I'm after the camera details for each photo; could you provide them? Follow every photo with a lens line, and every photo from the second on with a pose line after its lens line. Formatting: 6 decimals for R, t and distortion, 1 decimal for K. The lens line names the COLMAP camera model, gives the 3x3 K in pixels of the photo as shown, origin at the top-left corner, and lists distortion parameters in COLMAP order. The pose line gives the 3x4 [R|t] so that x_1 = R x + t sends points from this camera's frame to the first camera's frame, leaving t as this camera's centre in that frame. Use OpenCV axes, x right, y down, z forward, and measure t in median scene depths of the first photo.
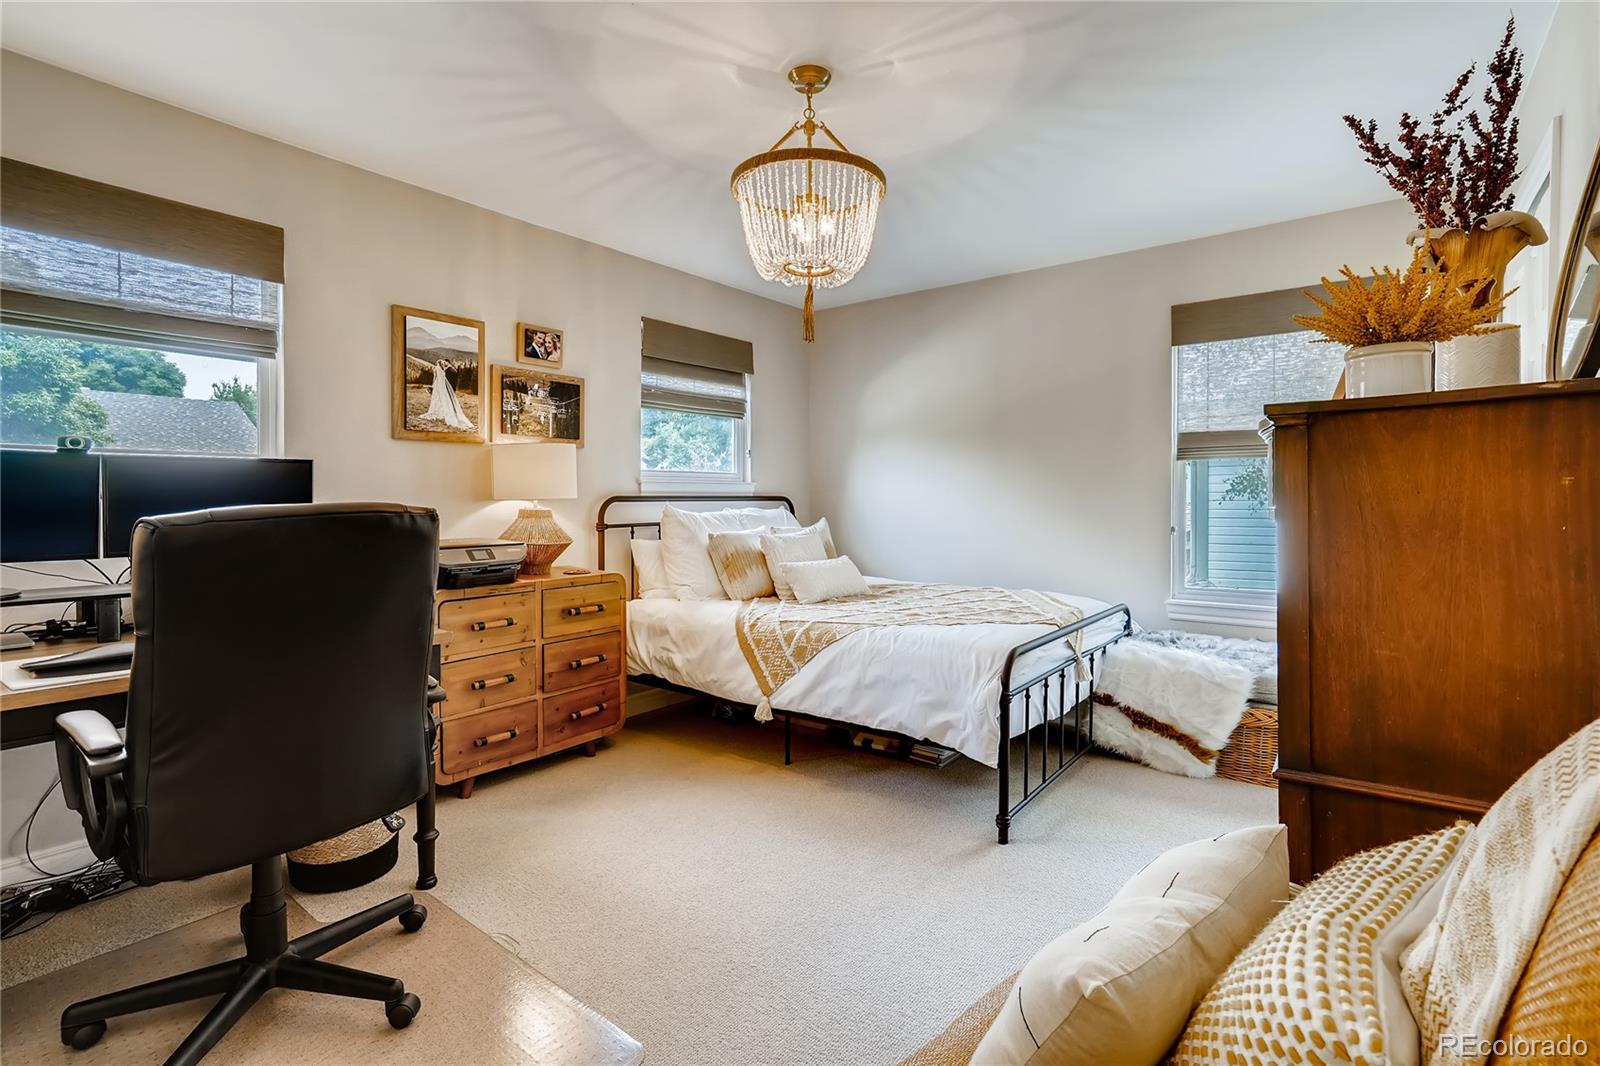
lens RADIAL K [[751.5, 0, 783.1], [0, 751.5, 519.3], [0, 0, 1]] dist [-0.017335, 0.015485]
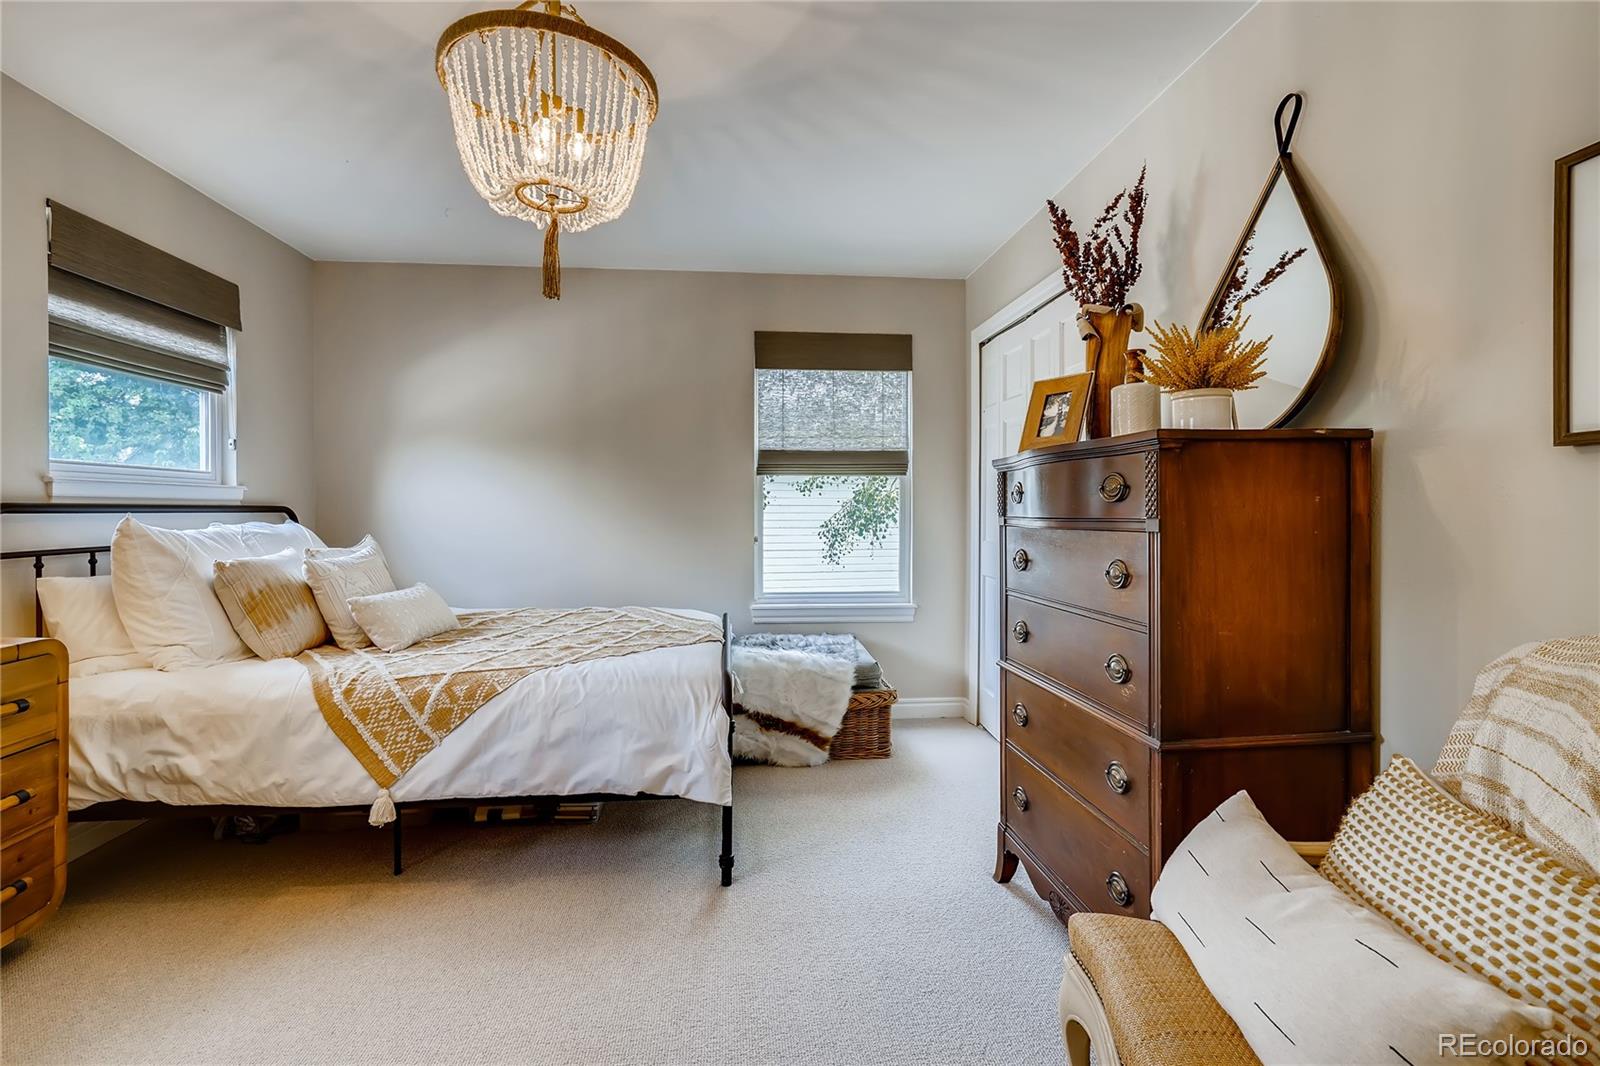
lens RADIAL K [[751.5, 0, 803.6], [0, 751.5, 527.4], [0, 0, 1]] dist [-0.017335, 0.015485]
pose [[0.726935, -0.011289, 0.686613, -0.203742], [0.015139, 0.999885, 0.000411, -0.003929], [-0.686539, 0.010095, 0.727023, 0.201705]]
